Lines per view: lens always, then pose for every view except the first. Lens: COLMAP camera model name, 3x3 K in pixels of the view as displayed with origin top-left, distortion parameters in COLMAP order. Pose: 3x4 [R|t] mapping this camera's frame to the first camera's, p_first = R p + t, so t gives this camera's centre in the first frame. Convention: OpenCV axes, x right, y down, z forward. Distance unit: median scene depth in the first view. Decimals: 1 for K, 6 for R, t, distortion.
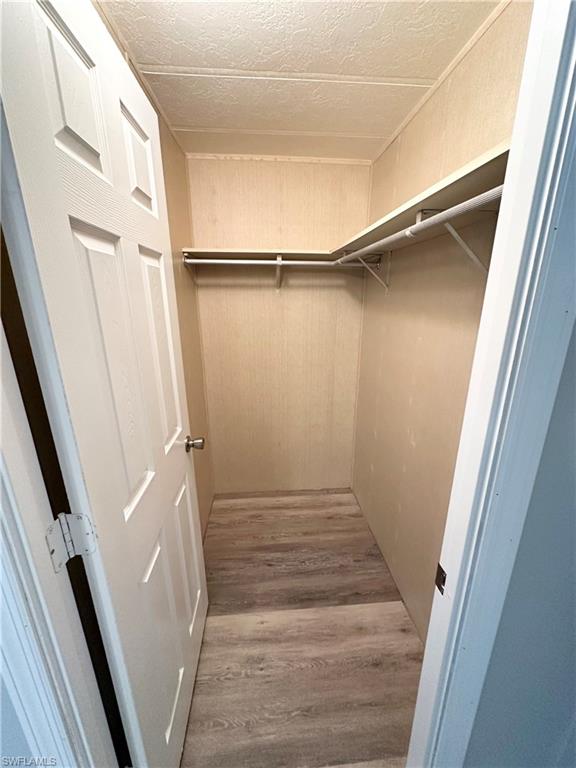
lens RADIAL K [[306.3, 0, 287.0], [0, 306.3, 385.7], [0, 0, 1]] dist [-0.000547, -0.000094]
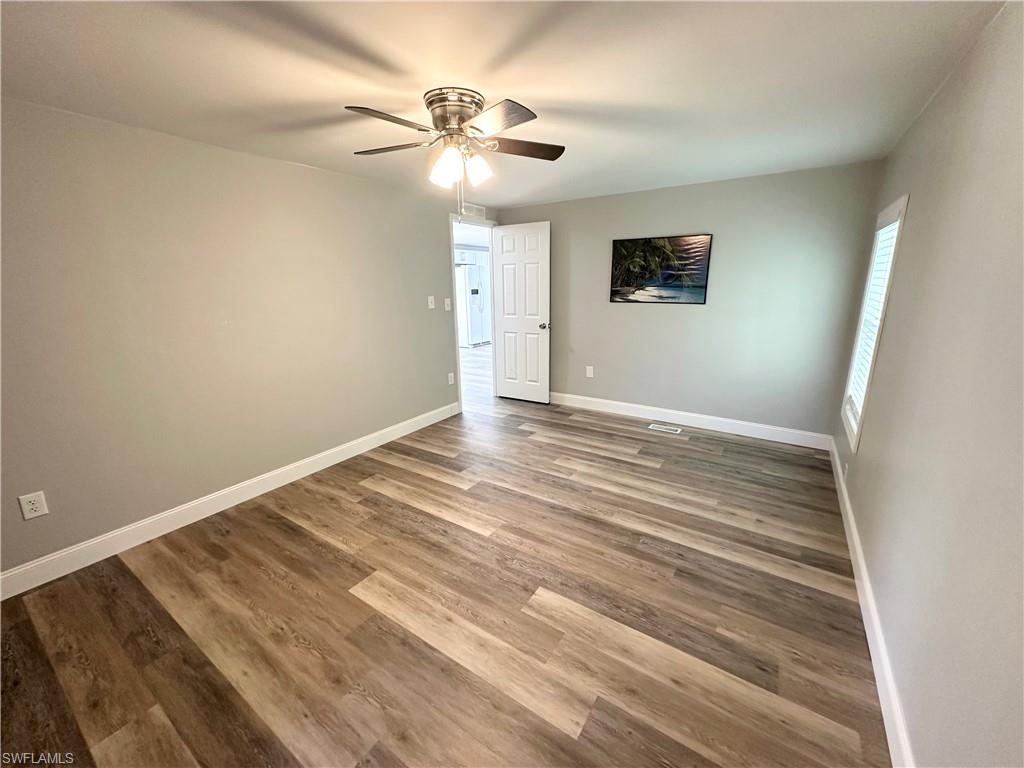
lens RADIAL K [[408.4, 0, 513.2], [0, 408.4, 383.9], [0, 0, 1]] dist [-0.000547, -0.000094]
pose [[-0.789457, -0.137131, 0.598291, -4.179920], [0.187900, 0.873938, 0.448248, -0.846778], [-0.584338, 0.466291, -0.664170, 3.130171]]
